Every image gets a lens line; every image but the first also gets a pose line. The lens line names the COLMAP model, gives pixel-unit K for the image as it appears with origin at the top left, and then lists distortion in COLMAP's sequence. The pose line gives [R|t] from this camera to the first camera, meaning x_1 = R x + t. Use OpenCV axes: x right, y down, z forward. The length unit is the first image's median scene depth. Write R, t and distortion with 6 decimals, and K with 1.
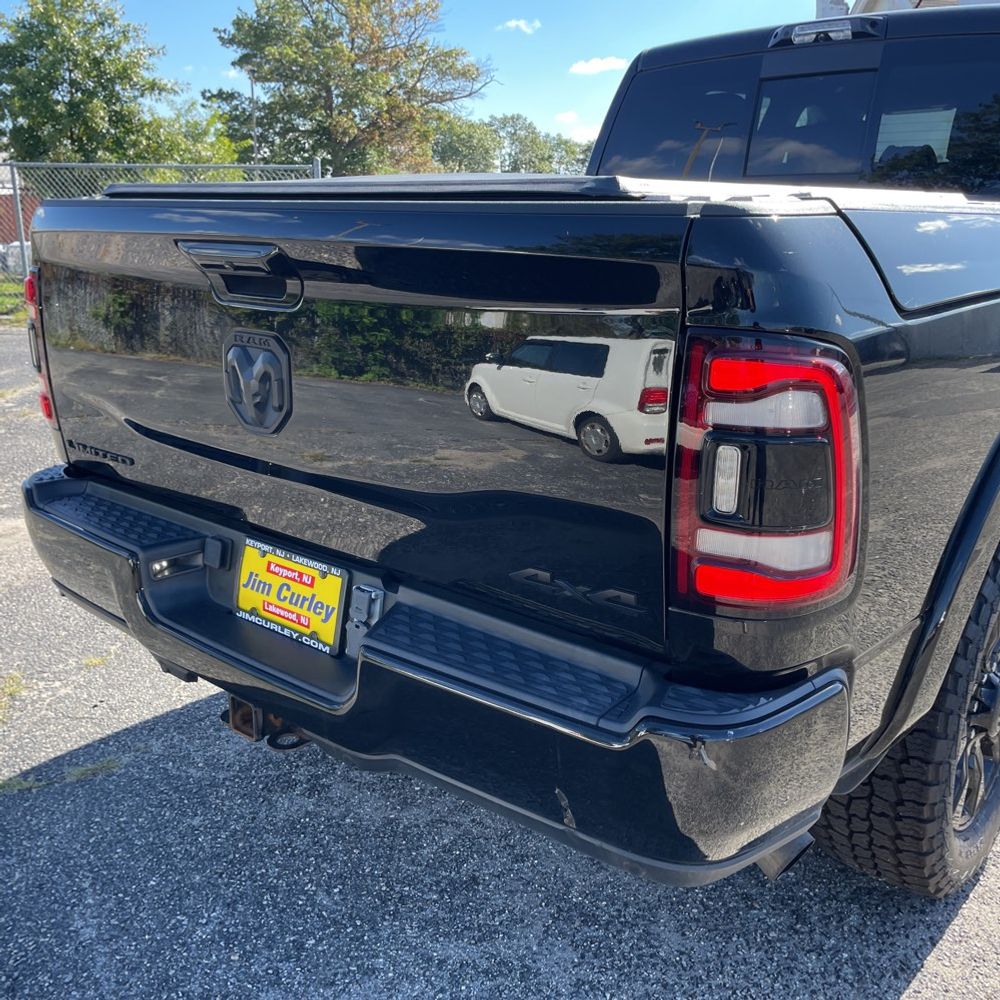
lens RADIAL K [[1005.1, 0, 498.8], [0, 1005.1, 501.9], [0, 0, 1]] dist [0.022658, 0.000000]
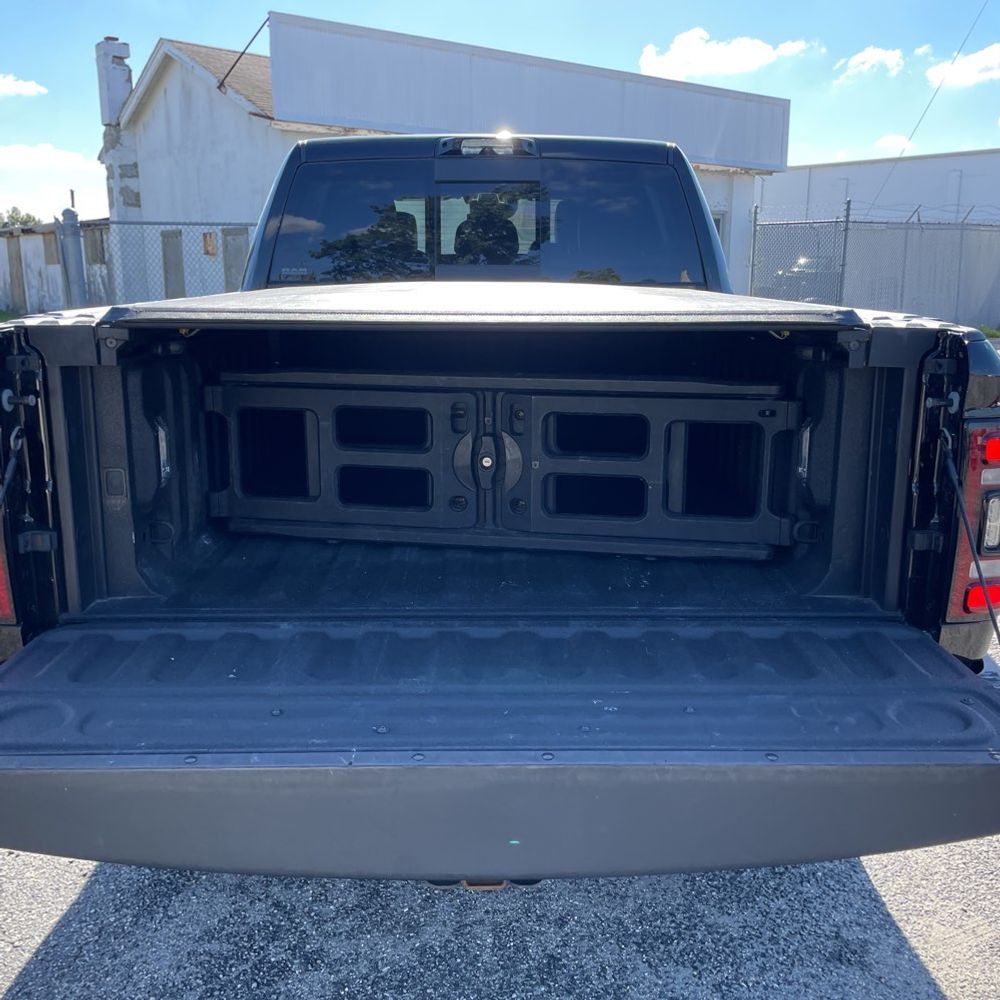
lens RADIAL K [[1005.1, 0, 499.6], [0, 1005.1, 499.0], [0, 0, 1]] dist [0.022658, 0.000000]
pose [[0.746574, -0.142523, 0.649858, -0.485729], [0.193093, 0.981158, -0.006649, -0.055367], [-0.636666, 0.130447, 0.760027, 0.161165]]
